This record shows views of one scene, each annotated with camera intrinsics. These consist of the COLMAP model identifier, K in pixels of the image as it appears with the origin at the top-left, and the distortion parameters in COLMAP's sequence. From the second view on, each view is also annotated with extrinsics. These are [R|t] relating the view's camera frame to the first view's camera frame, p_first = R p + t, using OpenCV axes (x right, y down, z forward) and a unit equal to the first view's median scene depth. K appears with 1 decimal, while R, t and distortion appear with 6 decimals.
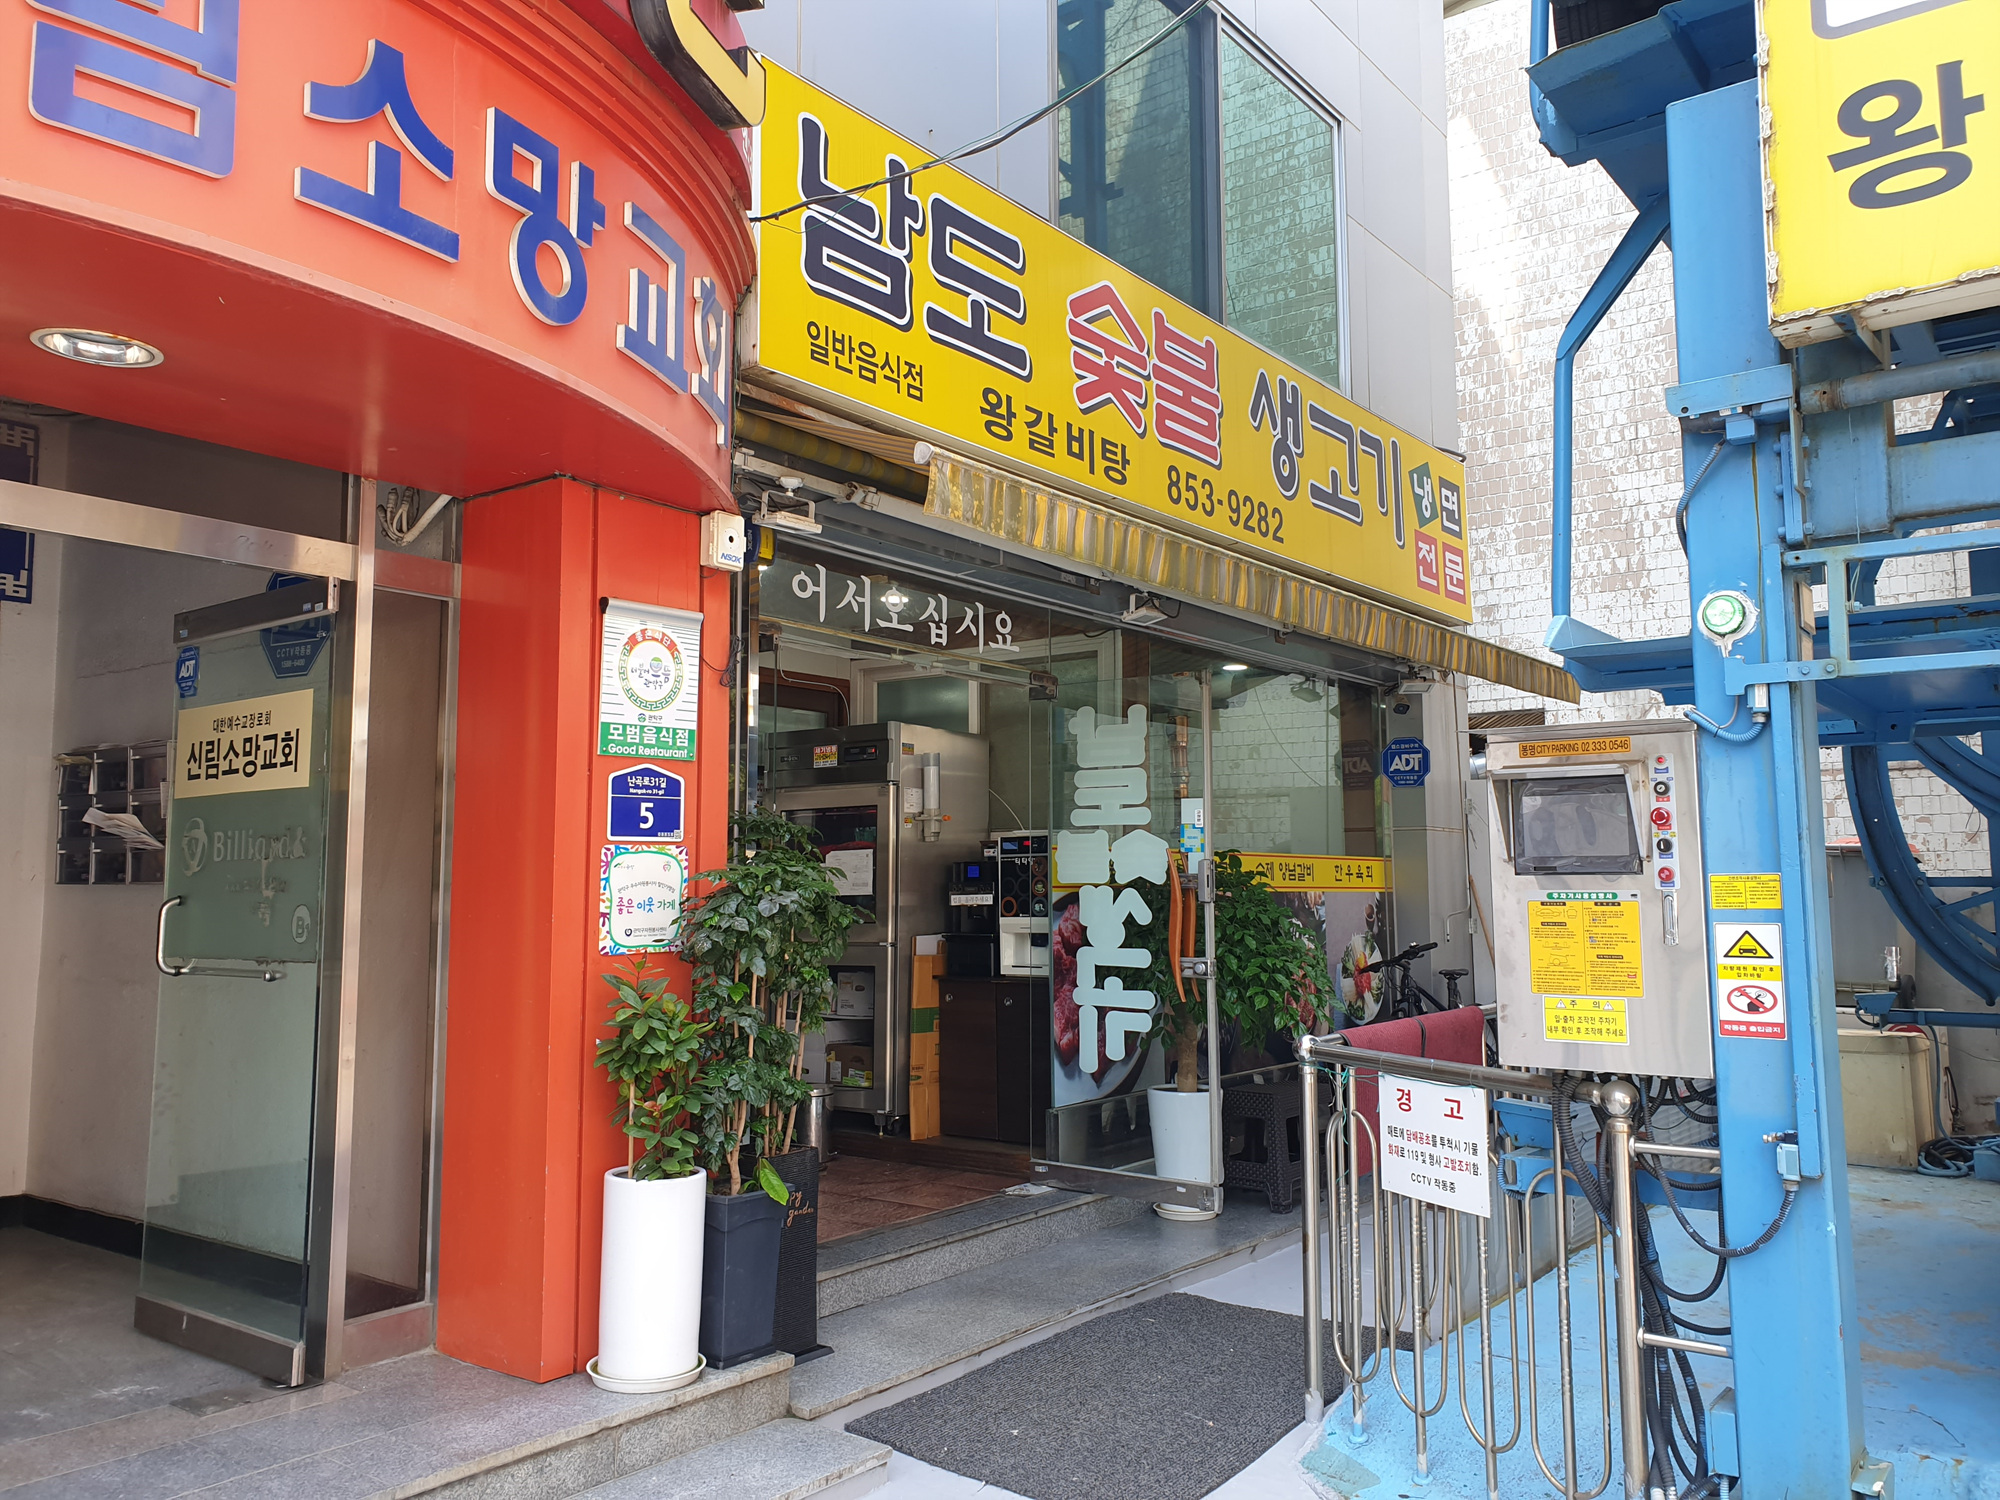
lens RADIAL K [[1526.9, 0, 978.3], [0, 1526.9, 741.9], [0, 0, 1]] dist [0.165816, -0.188997]
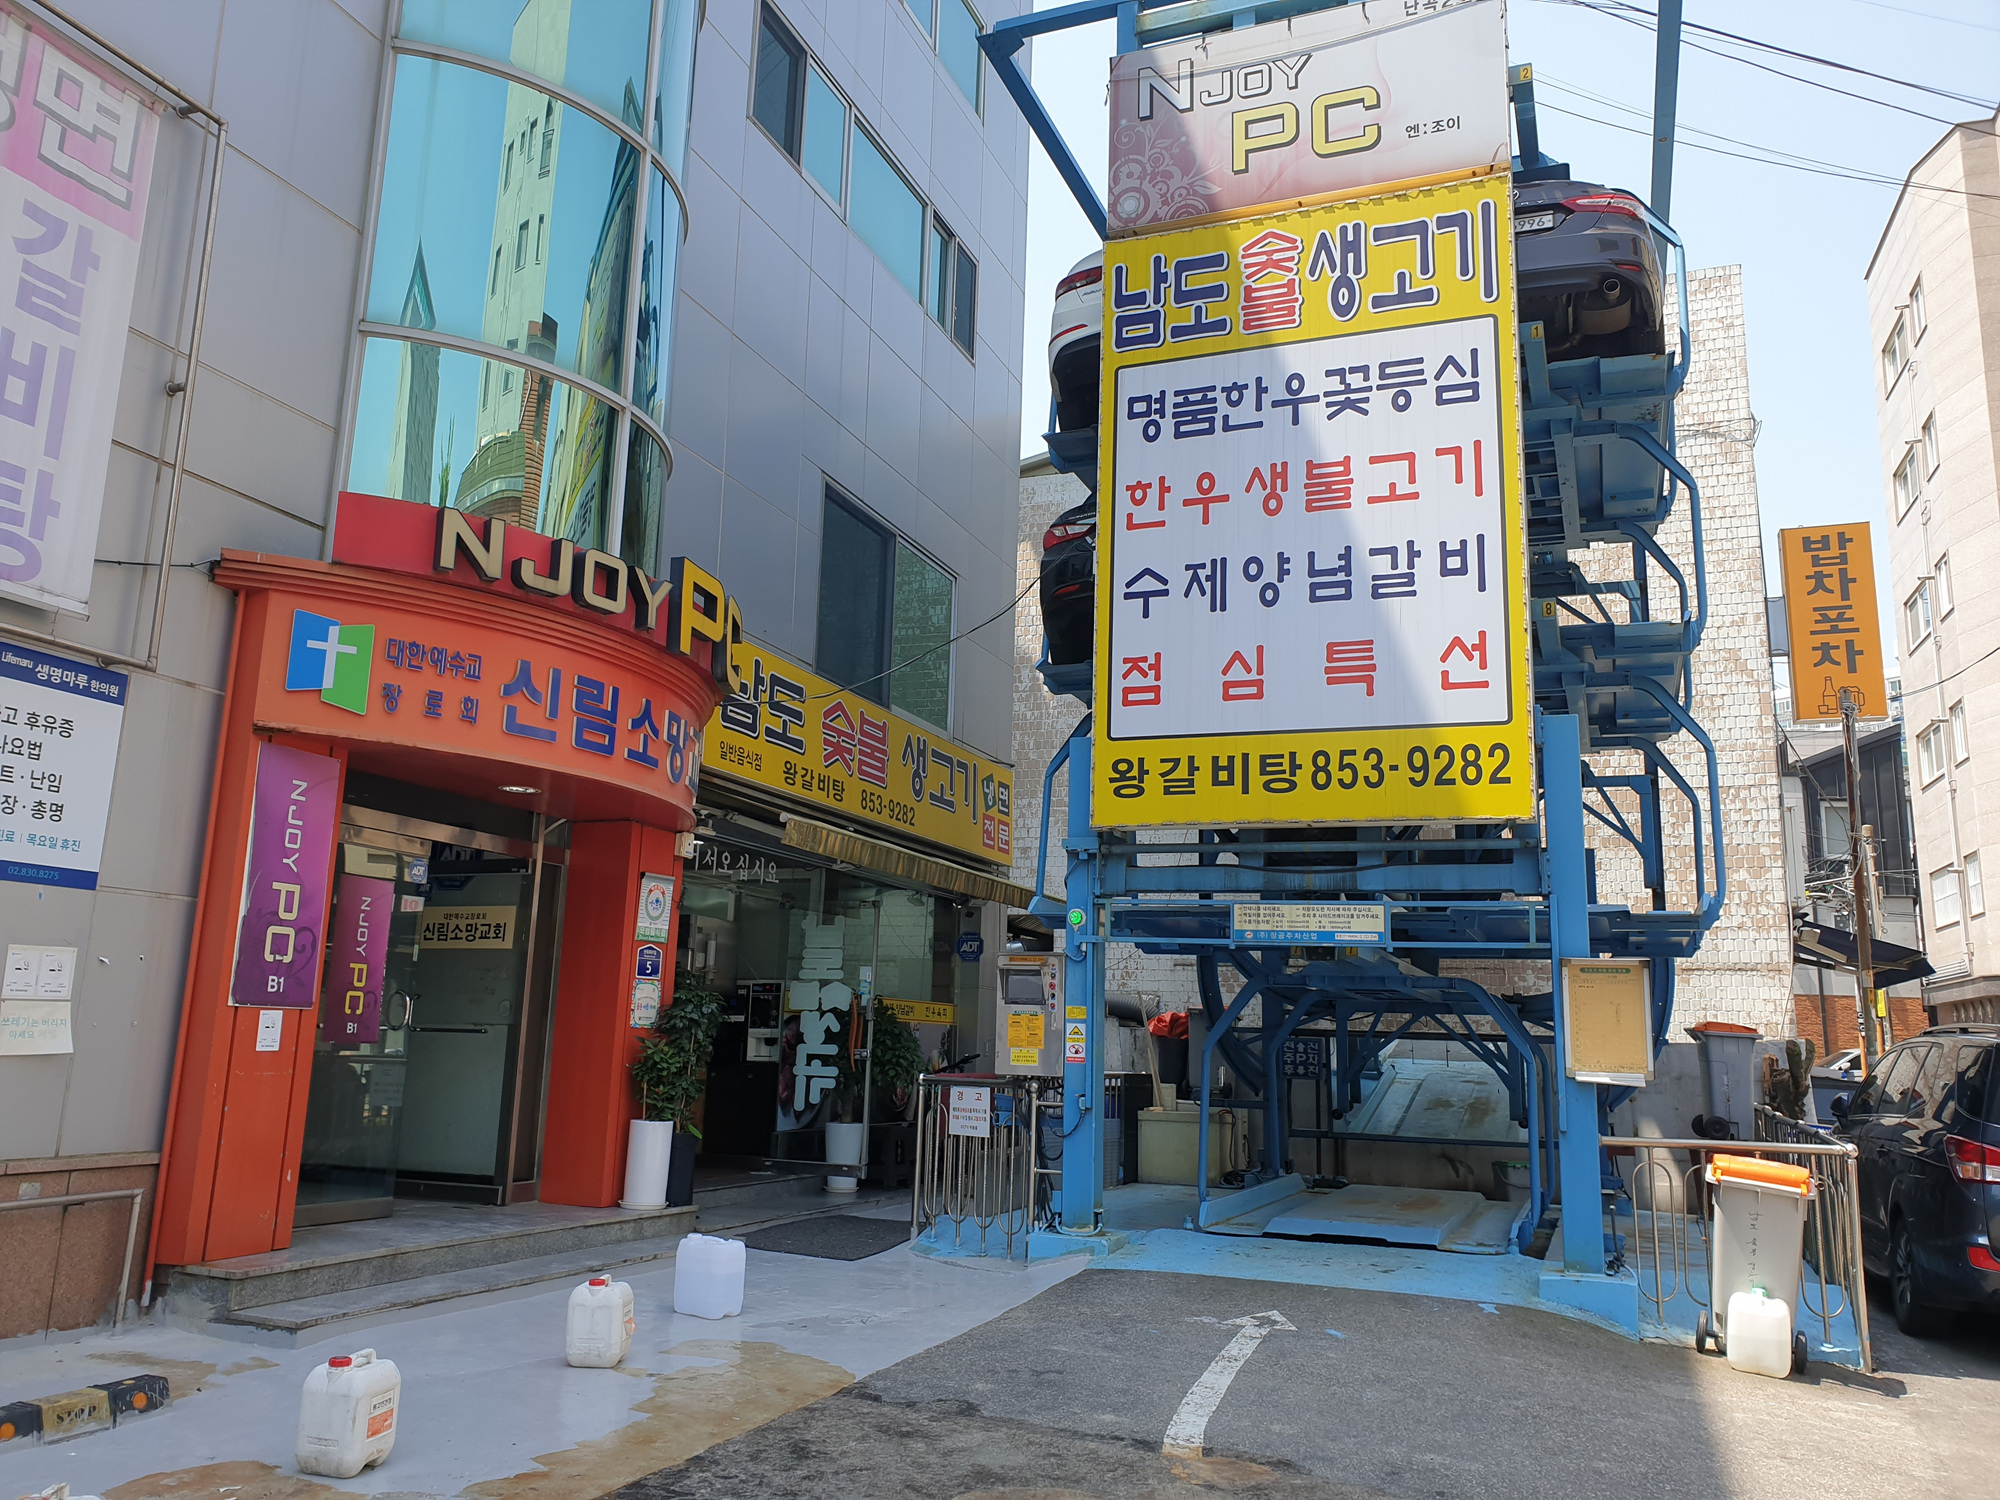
lens RADIAL K [[1540.9, 0, 1025.9], [0, 1540.9, 749.7], [0, 0, 1]] dist [0.085736, -0.135365]
pose [[0.951532, 0.088554, 0.294524, -0.268263], [-0.061139, 0.993002, -0.101039, -0.051088], [-0.301411, 0.078135, 0.950288, -0.946165]]
